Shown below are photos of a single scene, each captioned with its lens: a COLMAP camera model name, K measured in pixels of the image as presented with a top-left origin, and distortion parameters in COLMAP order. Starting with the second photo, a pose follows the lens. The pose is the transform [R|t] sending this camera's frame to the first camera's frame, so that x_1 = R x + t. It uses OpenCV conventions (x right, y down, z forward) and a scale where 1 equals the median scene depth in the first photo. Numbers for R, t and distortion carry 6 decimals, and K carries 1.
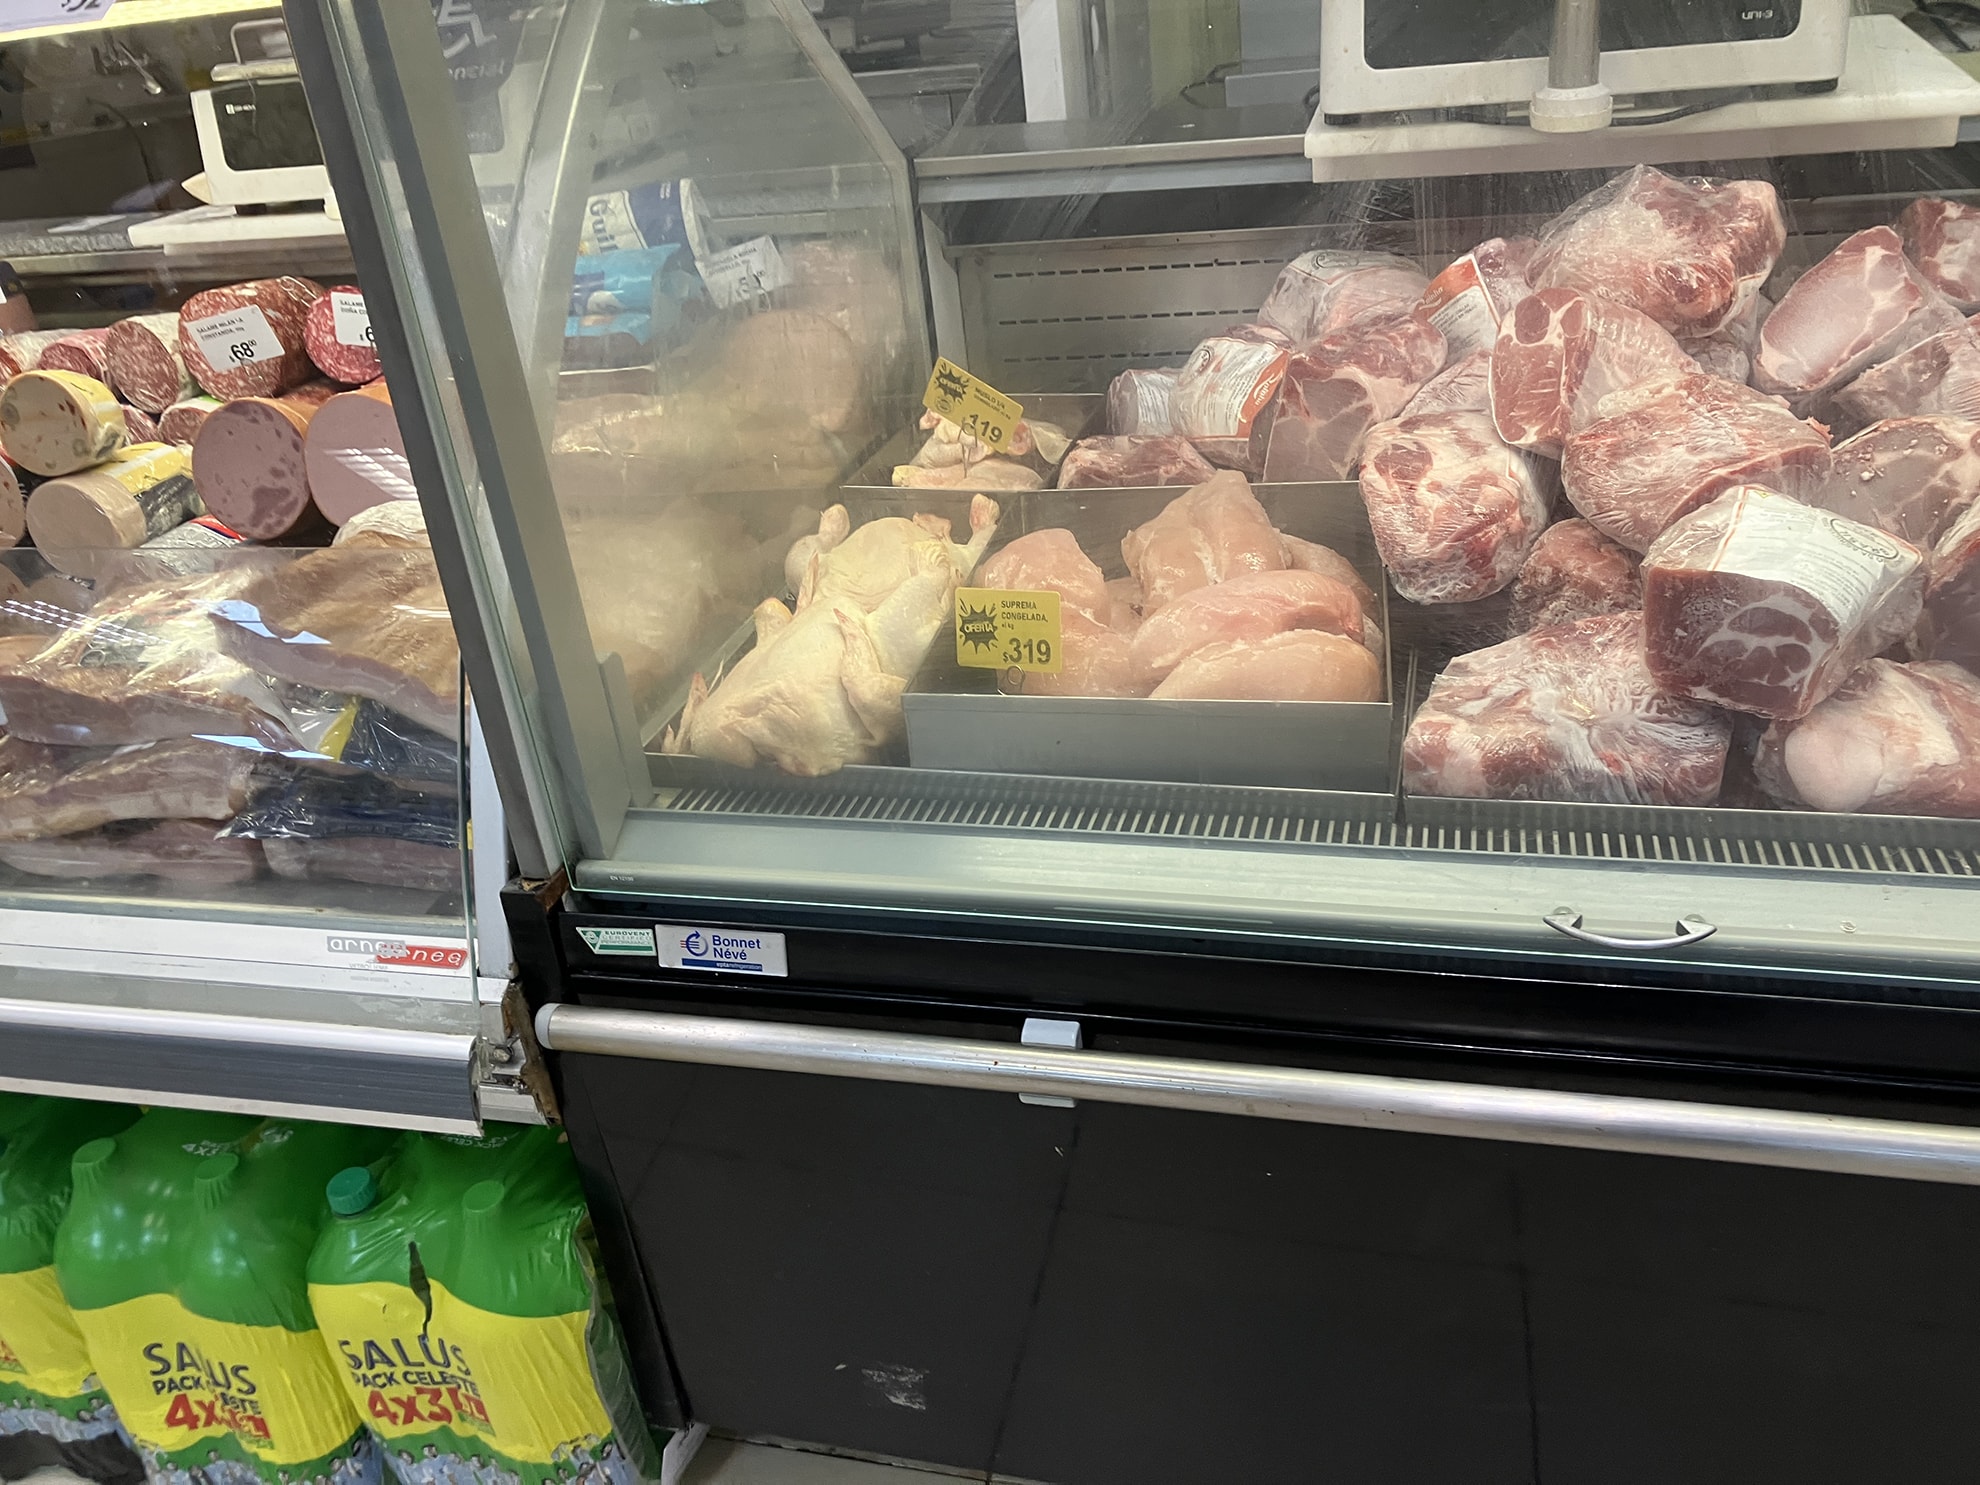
lens RADIAL K [[1549.4, 0, 940.0], [0, 1549.4, 750.7], [0, 0, 1]] dist [0.083058, -0.118829]
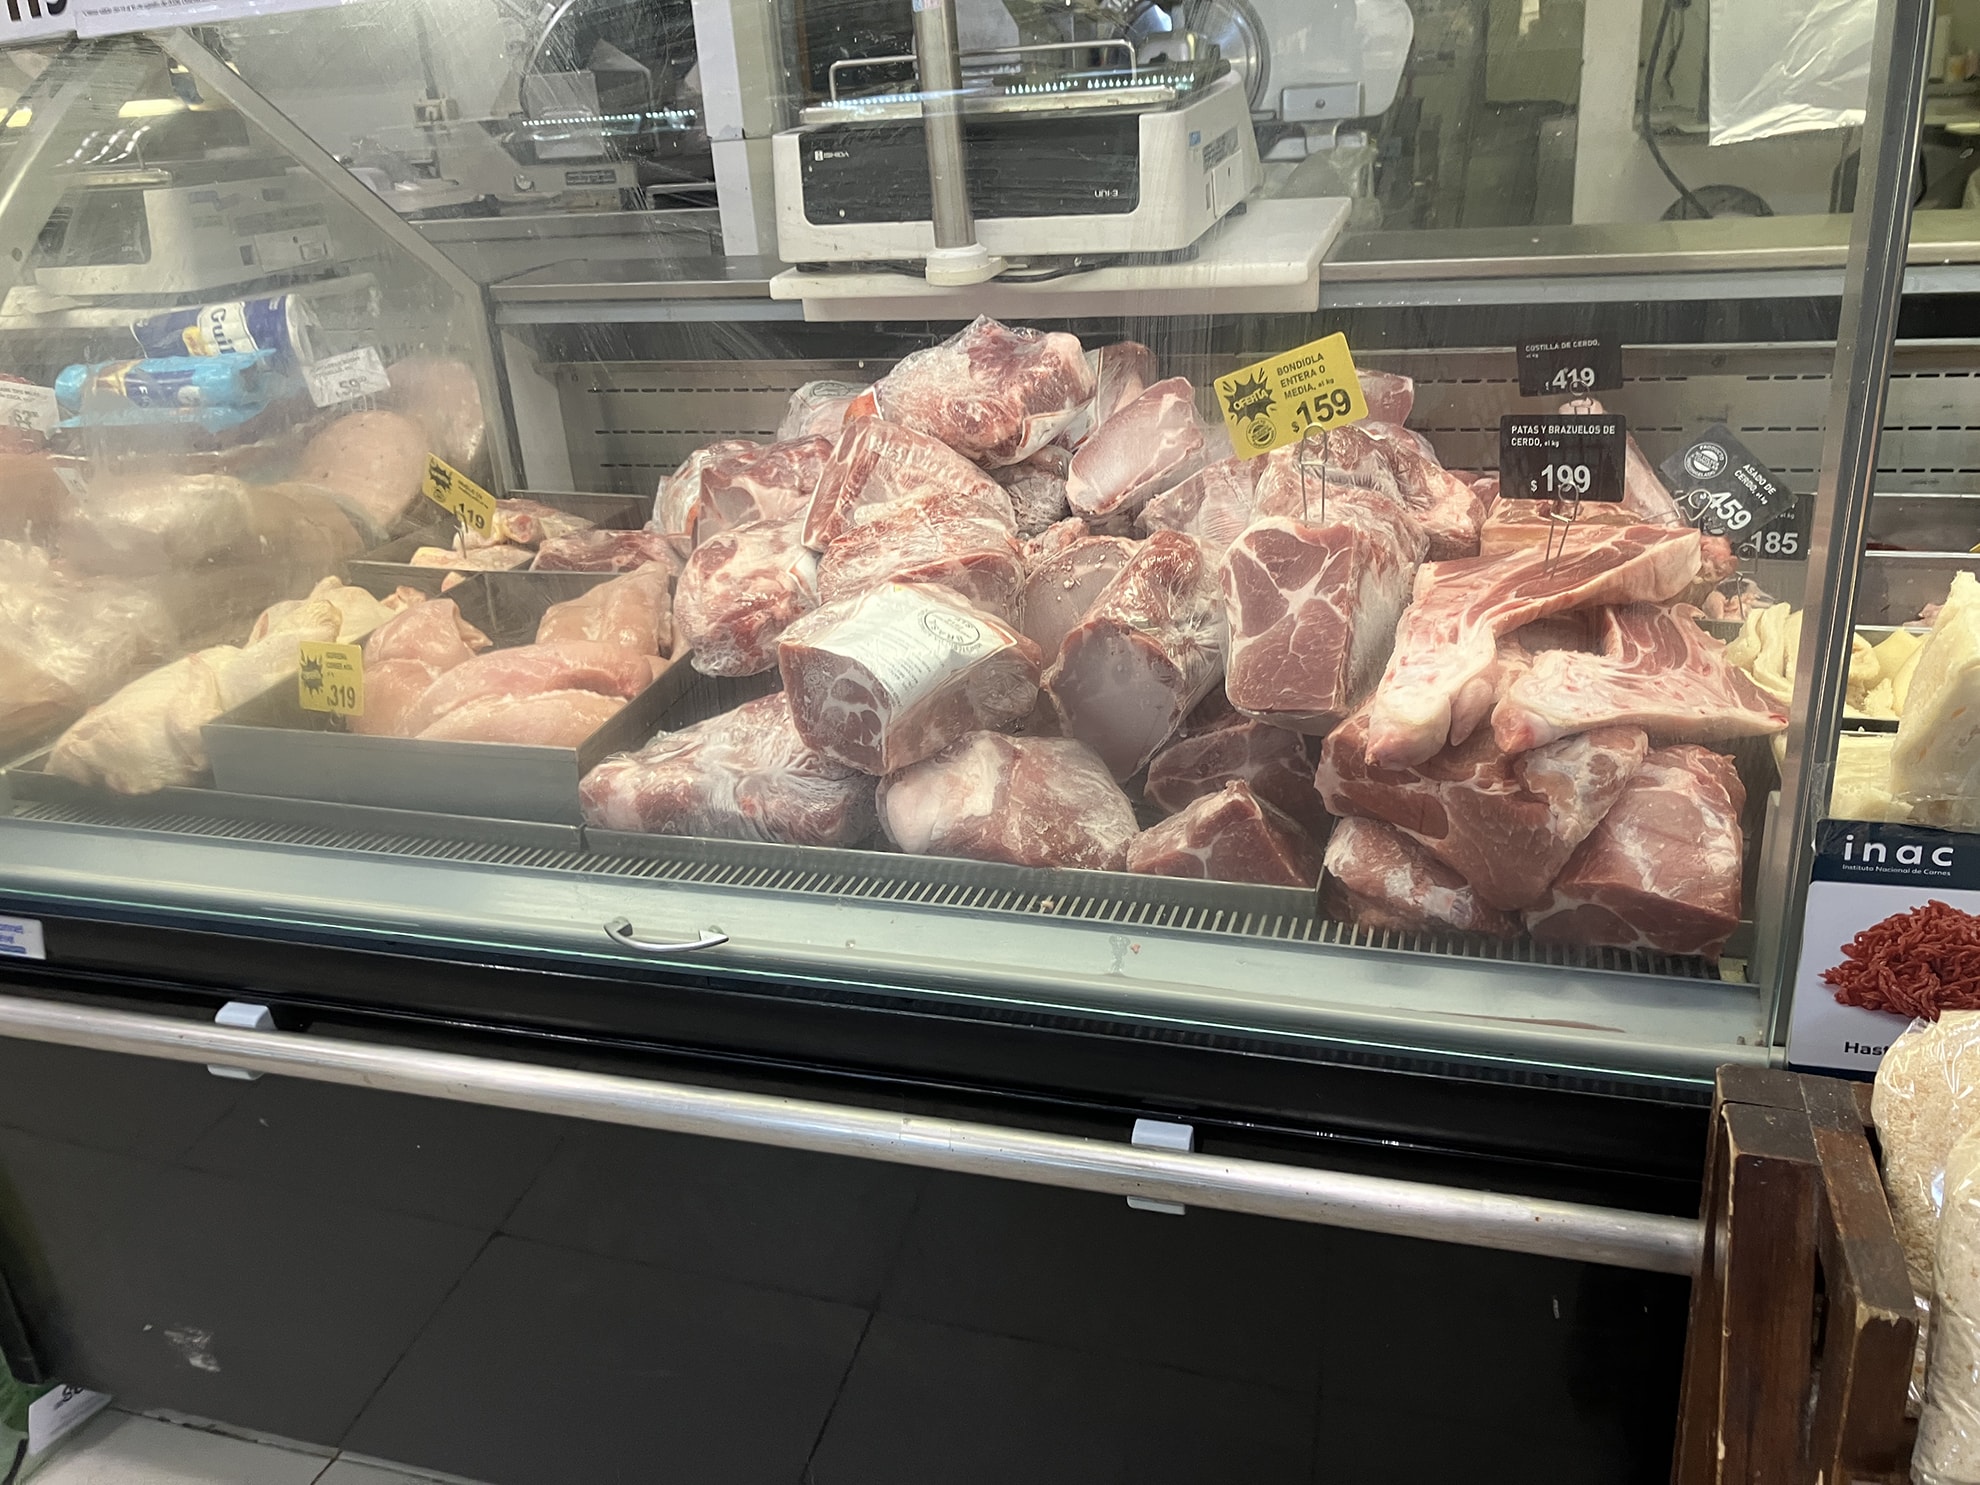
lens RADIAL K [[1549.4, 0, 940.0], [0, 1549.4, 750.7], [0, 0, 1]] dist [0.083058, -0.118829]
pose [[0.998304, 0.049306, -0.030949, 0.535478], [-0.051605, 0.995578, -0.078501, 0.043886], [0.026941, 0.079965, 0.996434, -0.141566]]
